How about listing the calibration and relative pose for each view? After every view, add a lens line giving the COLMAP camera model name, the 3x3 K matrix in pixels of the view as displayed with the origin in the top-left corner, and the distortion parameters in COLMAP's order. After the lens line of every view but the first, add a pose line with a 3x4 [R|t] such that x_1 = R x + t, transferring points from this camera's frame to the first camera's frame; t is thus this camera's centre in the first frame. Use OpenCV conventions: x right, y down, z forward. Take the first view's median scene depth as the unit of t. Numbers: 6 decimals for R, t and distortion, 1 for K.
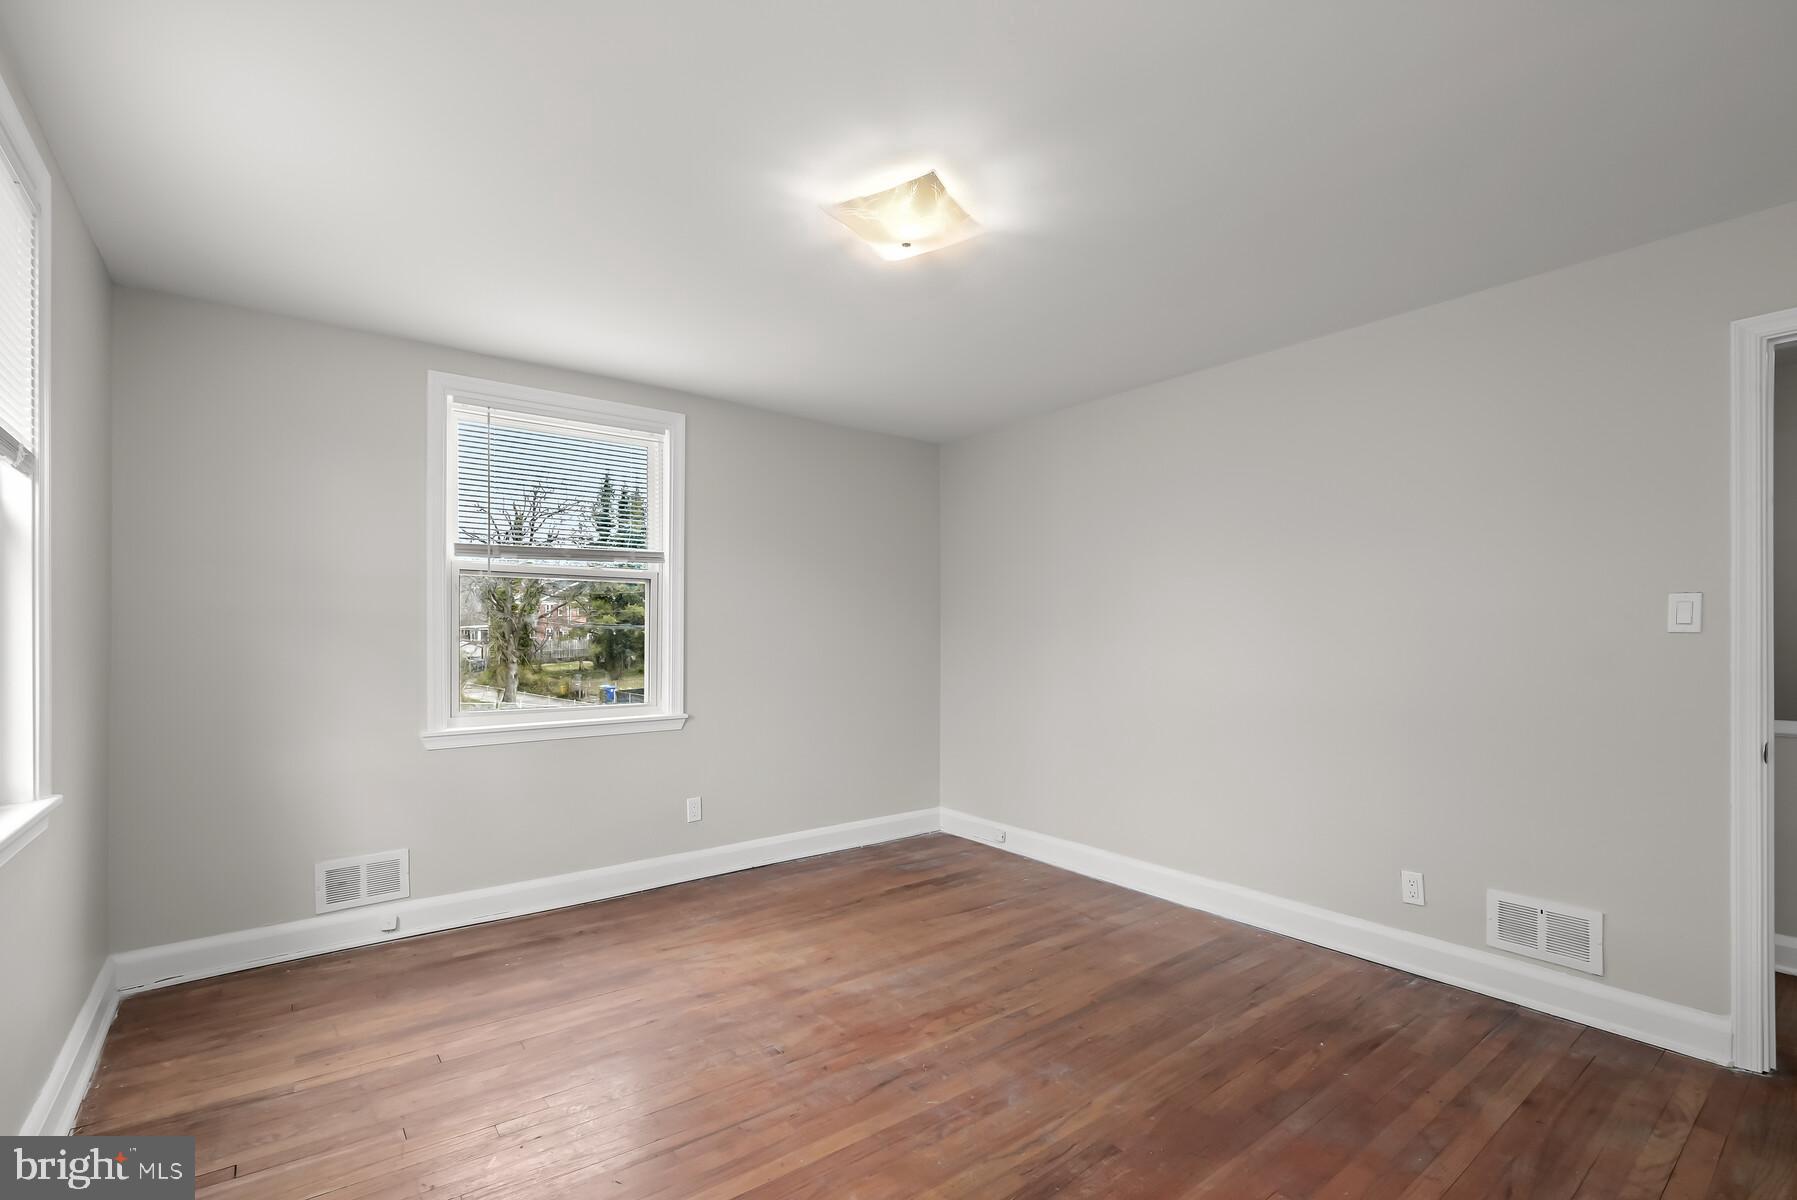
lens RADIAL K [[817.2, 0, 904.8], [0, 817.2, 630.5], [0, 0, 1]] dist [-0.000135, -0.000227]
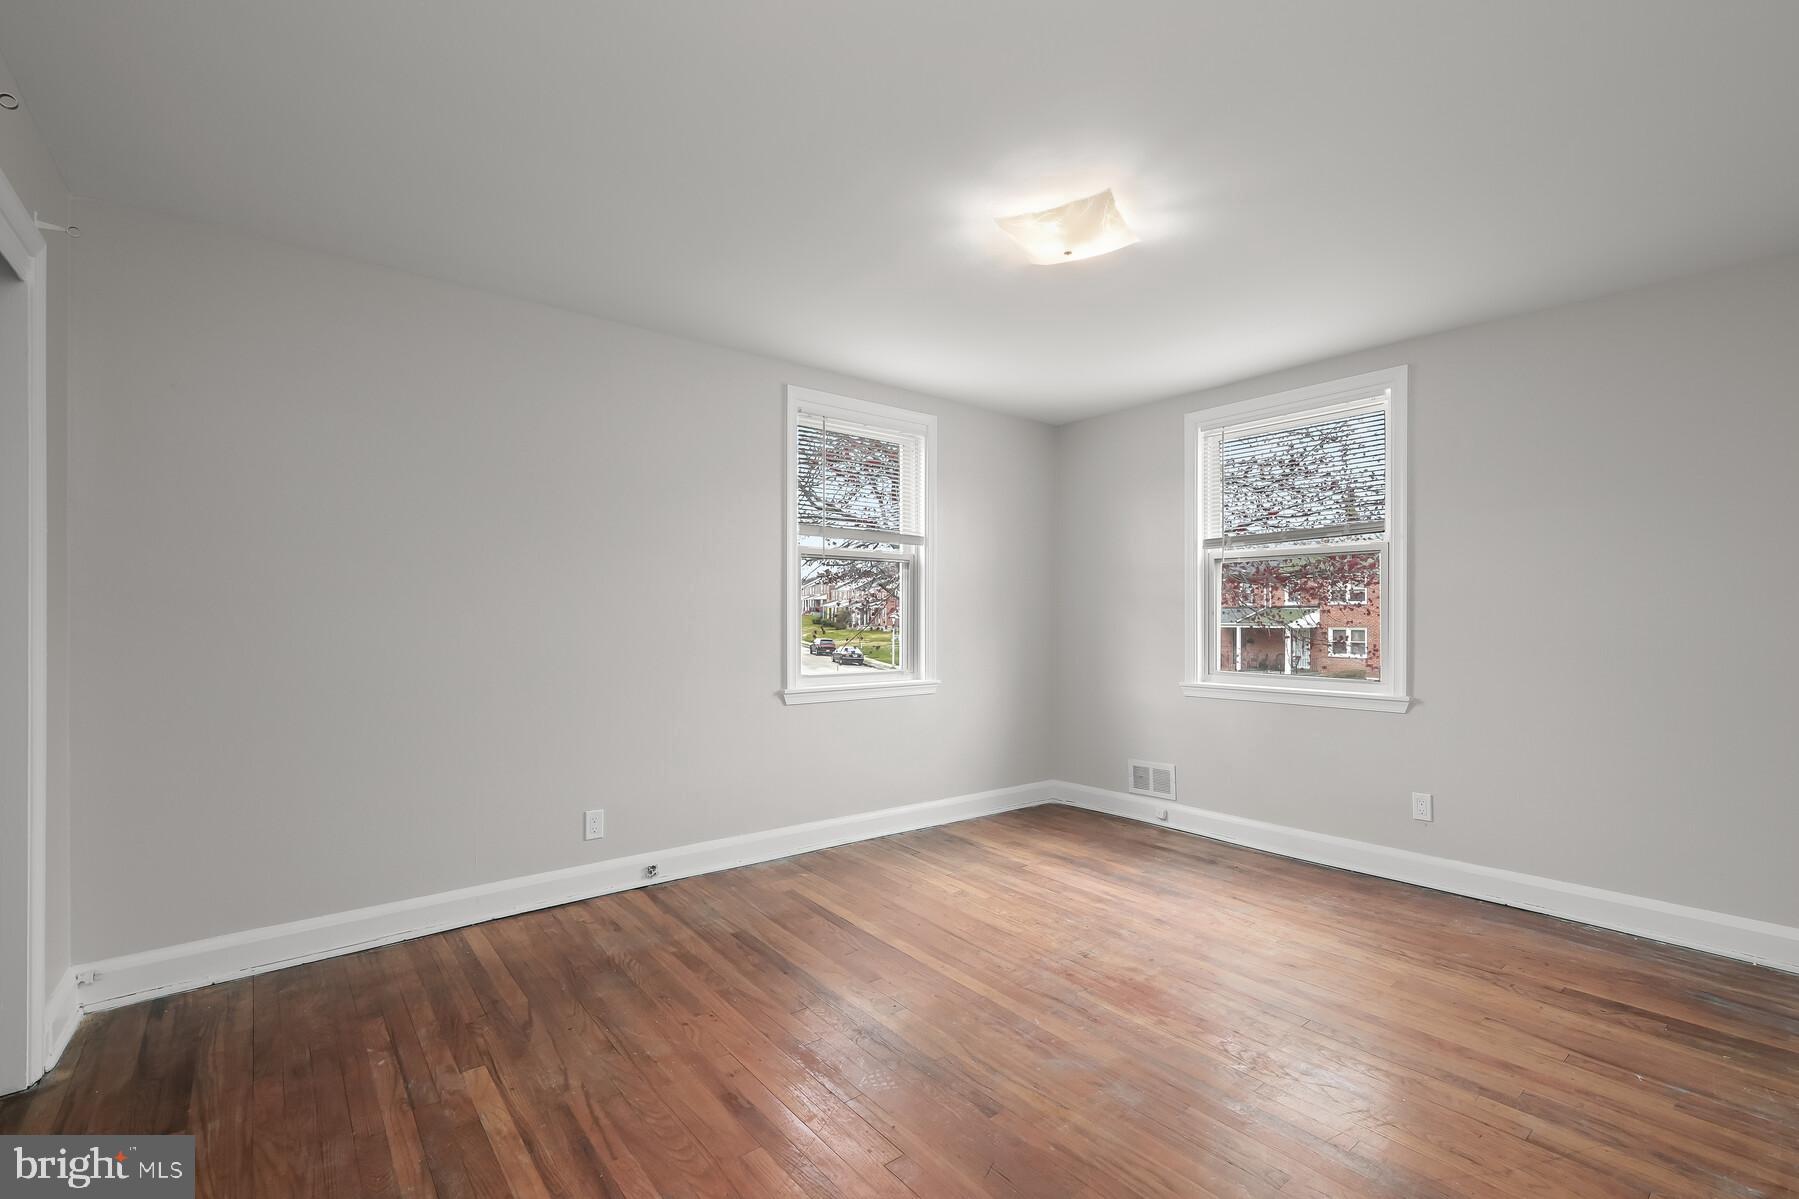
lens RADIAL K [[812.1, 0, 905.8], [0, 812.1, 614.8], [0, 0, 1]] dist [0.001053, 0.000048]
pose [[-0.004706, -0.003457, -0.999983, 0.775080], [0.005355, 0.999980, -0.003482, 0.014631], [0.999975, -0.005372, -0.004687, 0.556837]]
